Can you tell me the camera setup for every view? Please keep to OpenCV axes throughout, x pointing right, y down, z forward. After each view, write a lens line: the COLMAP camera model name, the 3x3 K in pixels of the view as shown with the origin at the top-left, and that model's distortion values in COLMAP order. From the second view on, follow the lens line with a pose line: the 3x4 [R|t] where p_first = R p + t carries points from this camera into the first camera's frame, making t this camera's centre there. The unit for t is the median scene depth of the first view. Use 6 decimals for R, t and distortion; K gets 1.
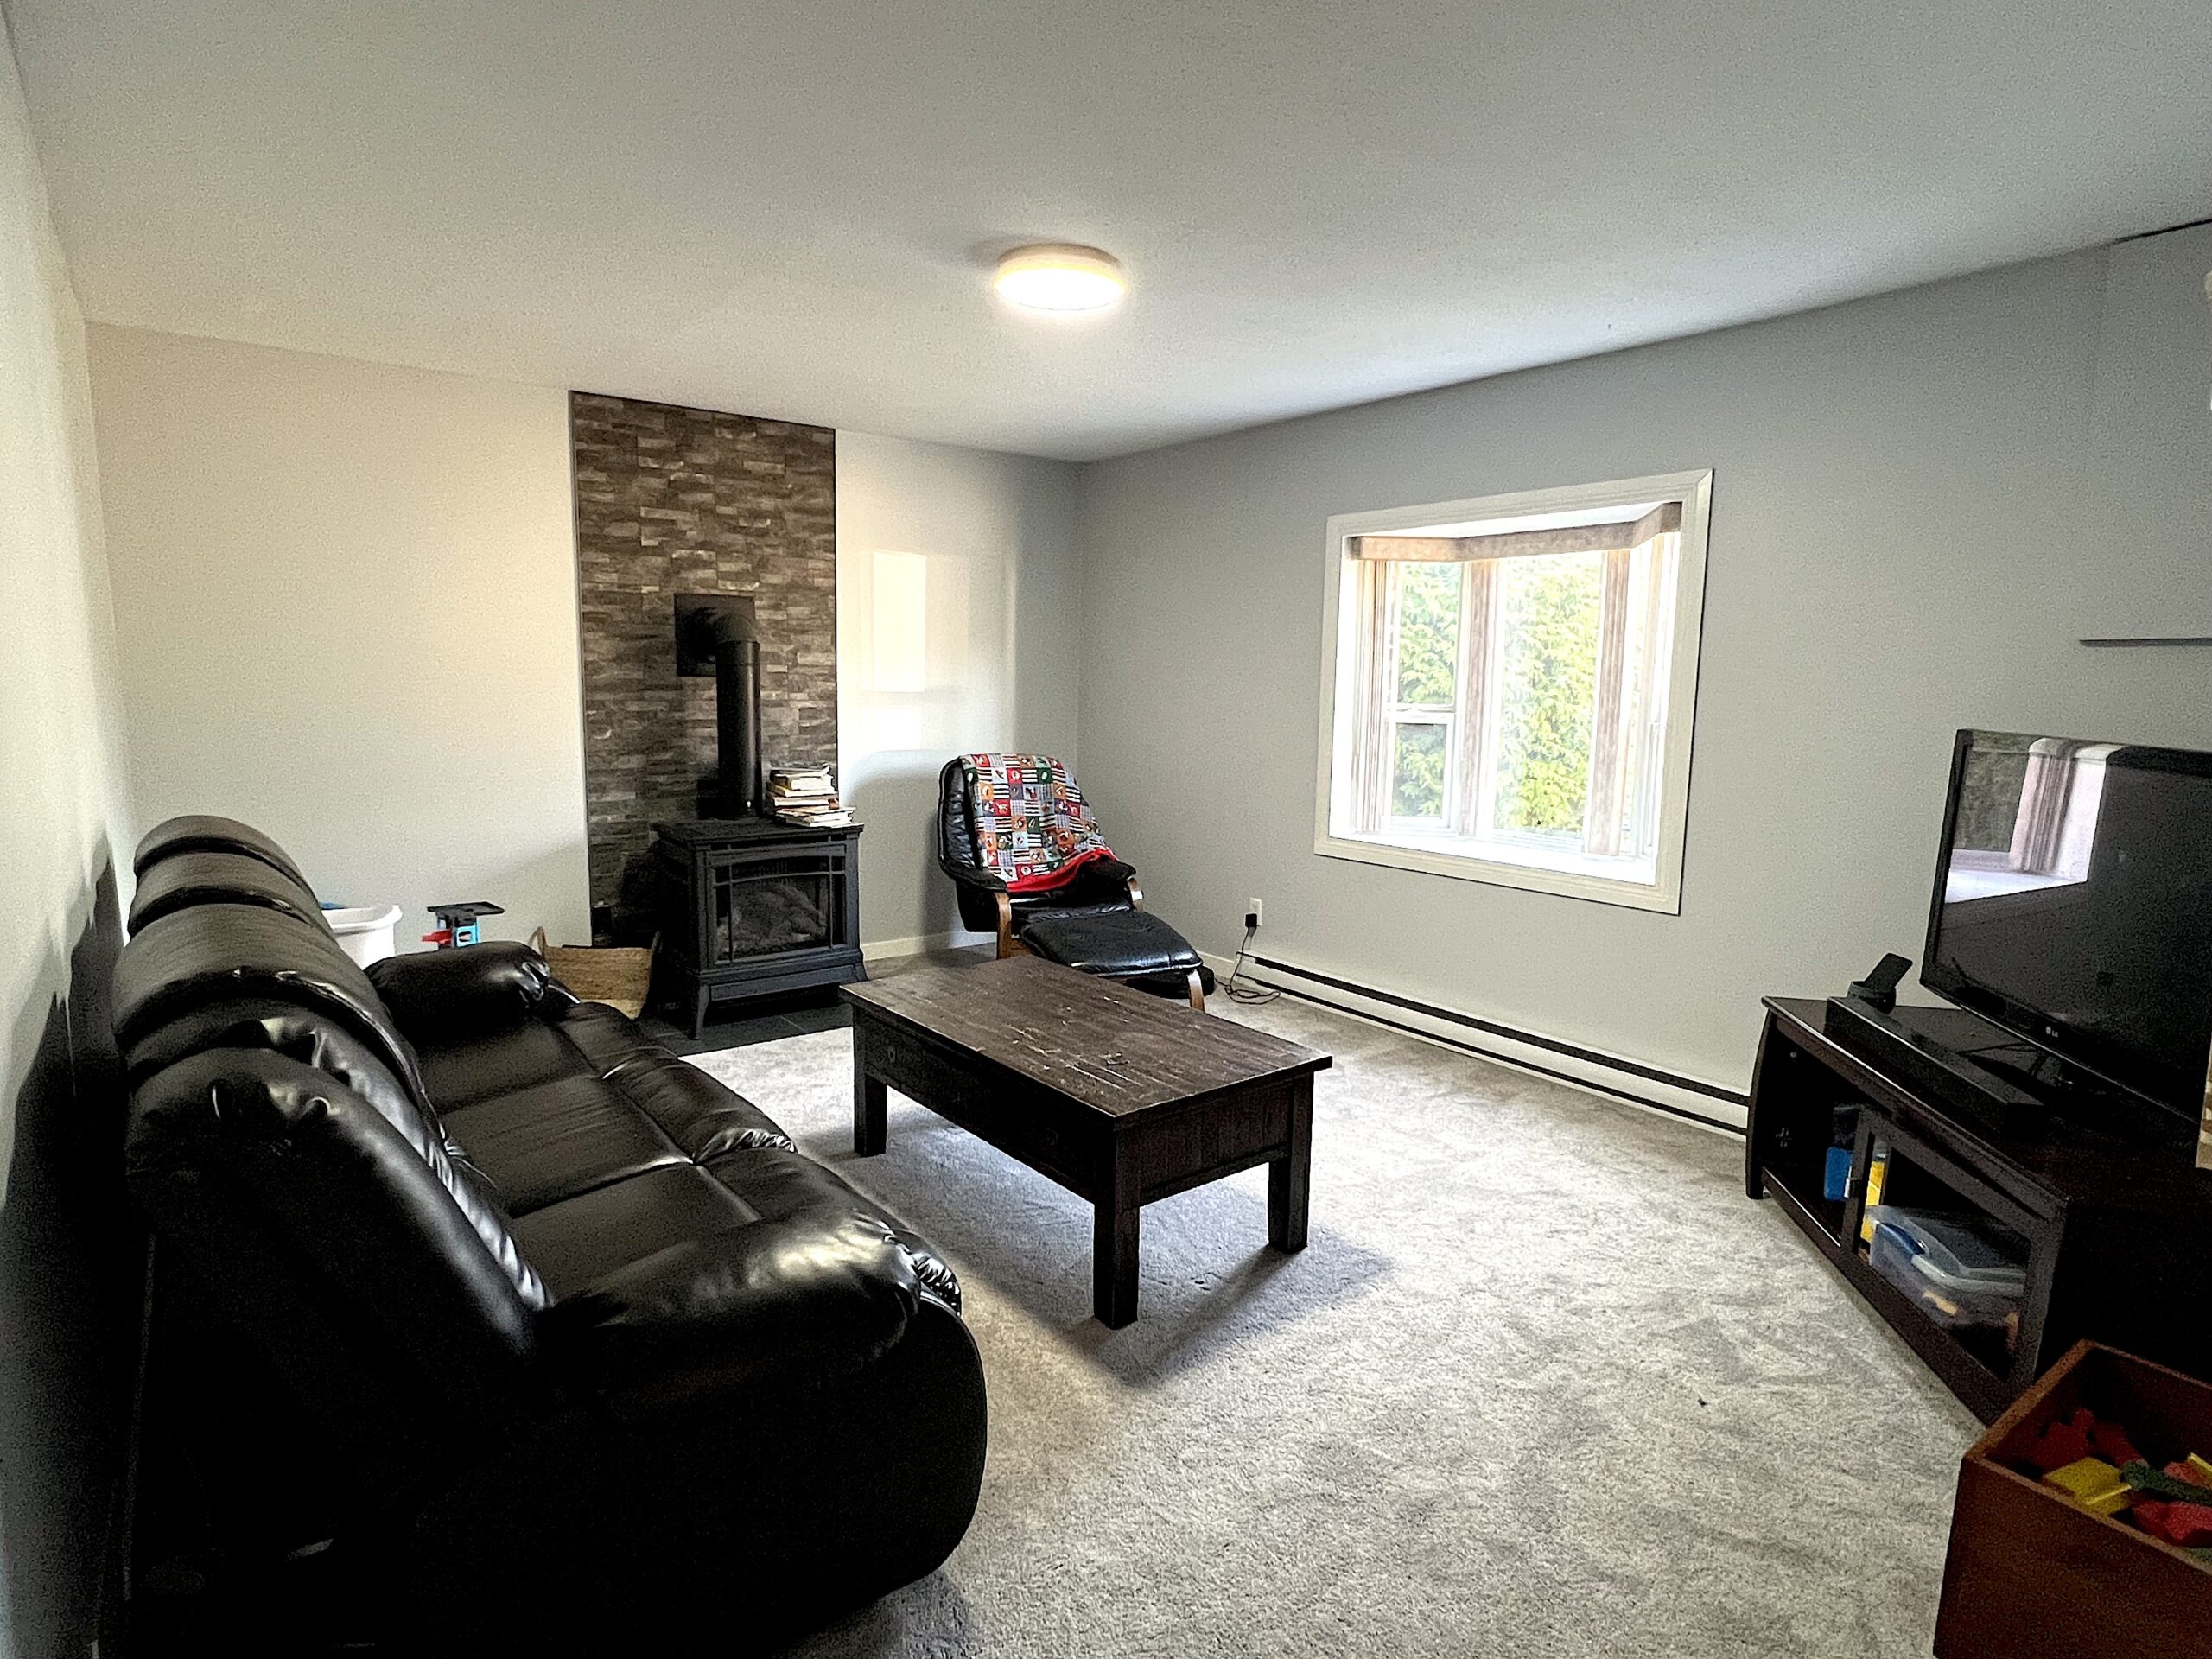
lens RADIAL K [[1190.6, 0, 1105.8], [0, 1190.6, 837.9], [0, 0, 1]] dist [0.000293, 0.000049]
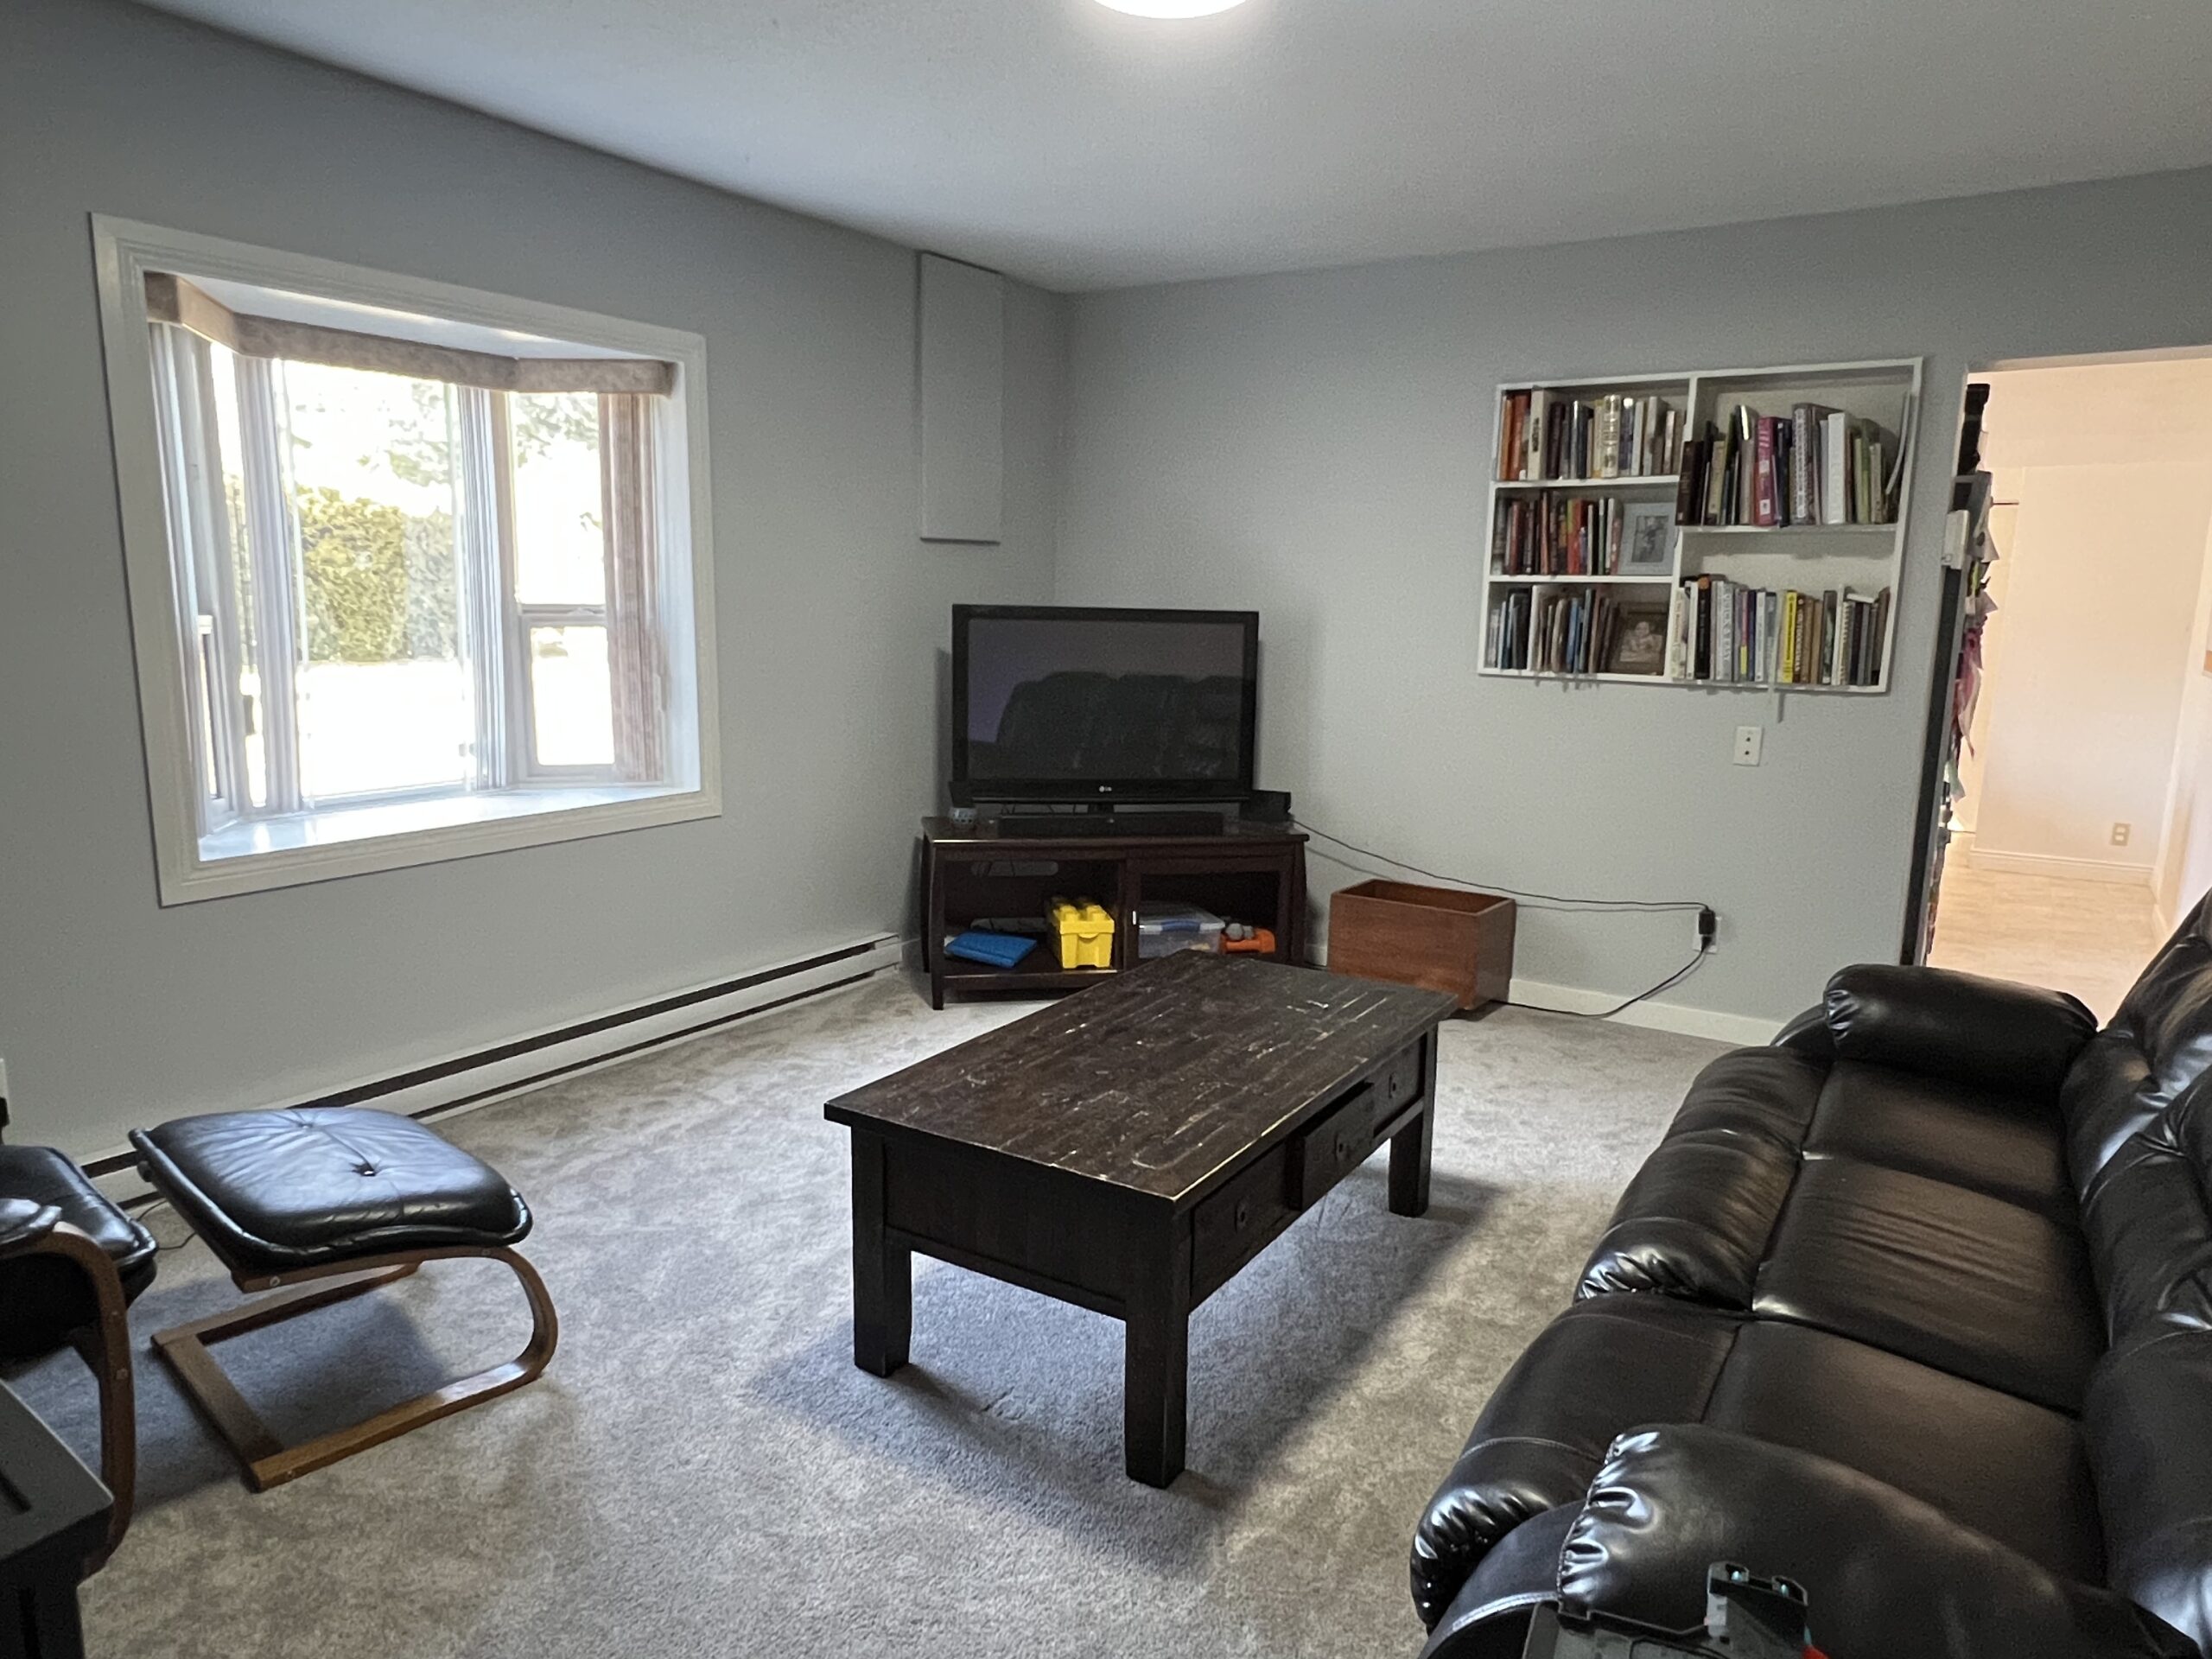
lens RADIAL K [[1375.8, 0, 1107.8], [0, 1375.8, 826.8], [0, 0, 1]] dist [0.001596, 0.000110]
pose [[-0.325739, -0.182718, 0.927636, -0.731717], [0.106665, 0.967782, 0.228081, -0.163958], [-0.939424, 0.173241, -0.295754, 1.186343]]
